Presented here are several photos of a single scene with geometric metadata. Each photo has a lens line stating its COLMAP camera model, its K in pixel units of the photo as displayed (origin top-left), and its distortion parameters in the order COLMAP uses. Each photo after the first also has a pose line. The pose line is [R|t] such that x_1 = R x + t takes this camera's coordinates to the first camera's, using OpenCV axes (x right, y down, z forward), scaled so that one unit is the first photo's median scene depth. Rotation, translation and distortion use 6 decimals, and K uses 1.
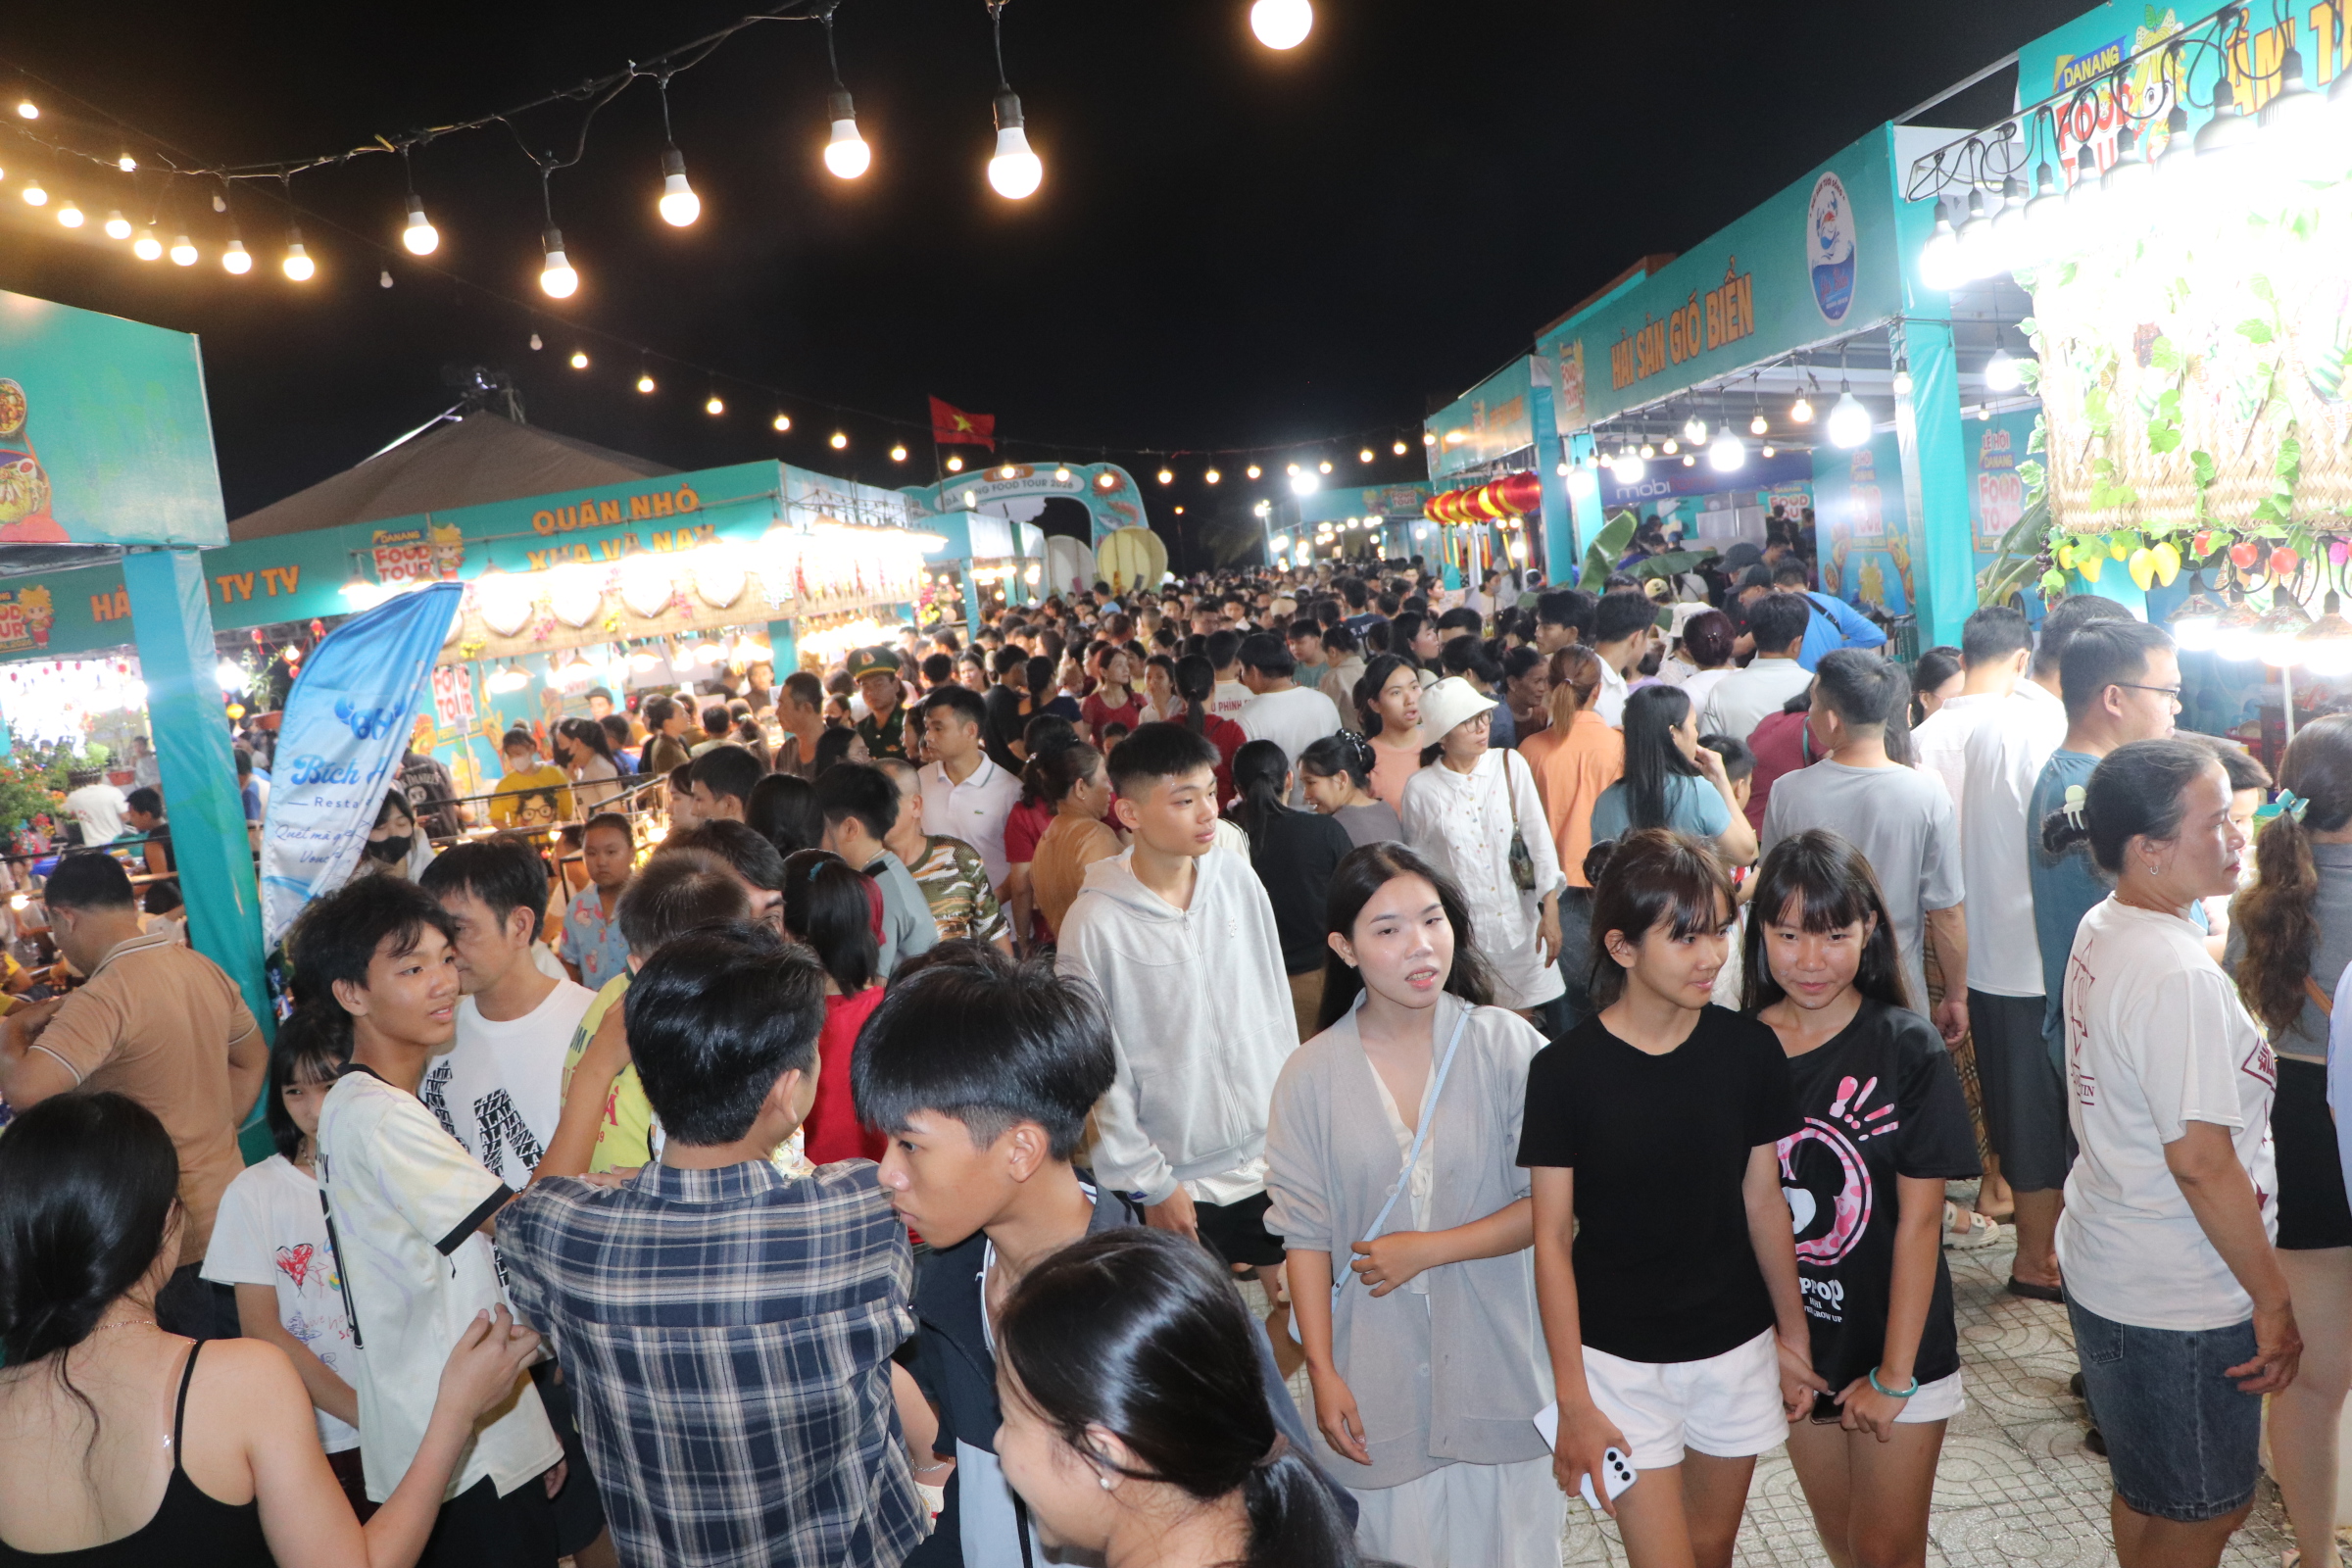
lens RADIAL K [[1929.7, 0, 1175.4], [0, 1929.7, 781.4], [0, 0, 1]] dist [-0.015514, -0.001793]
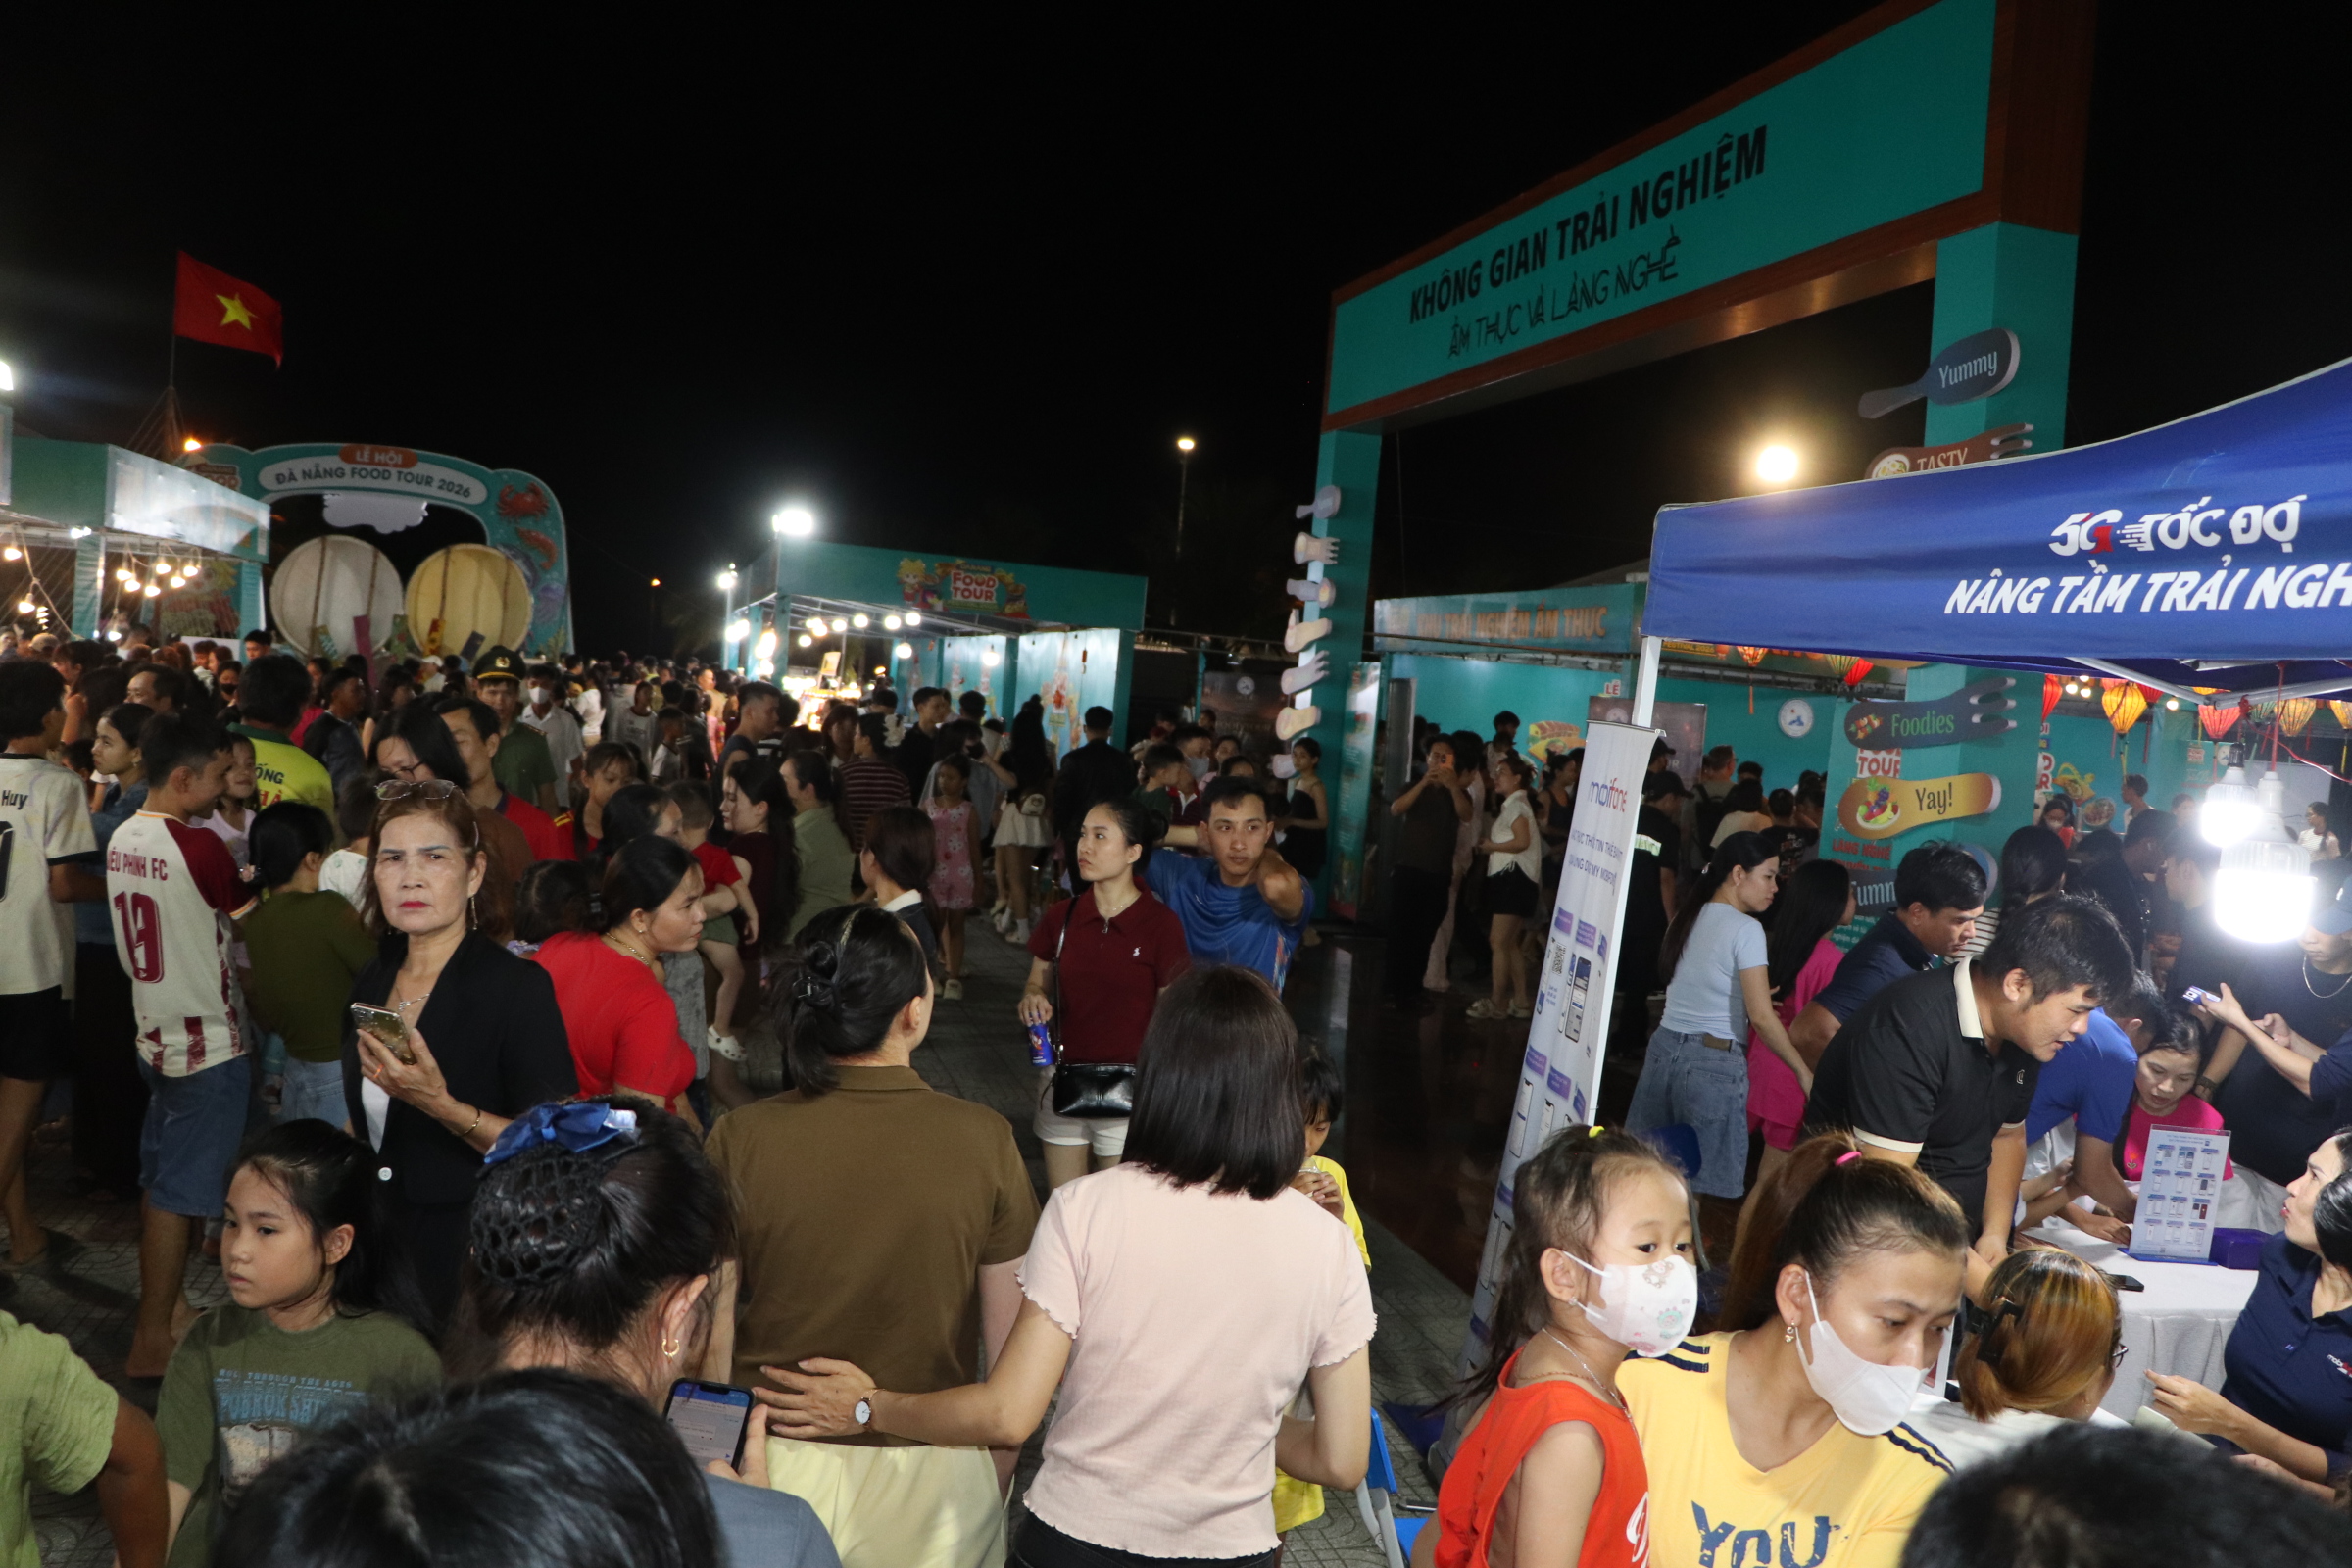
lens RADIAL K [[1929.7, 0, 1172.7], [0, 1929.7, 782.1], [0, 0, 1]] dist [-0.015514, -0.001793]
pose [[0.943338, 0.187896, 0.273510, 0.024311], [-0.169659, 0.981467, -0.089094, -0.044648], [-0.285182, 0.037643, 0.957734, 0.373083]]
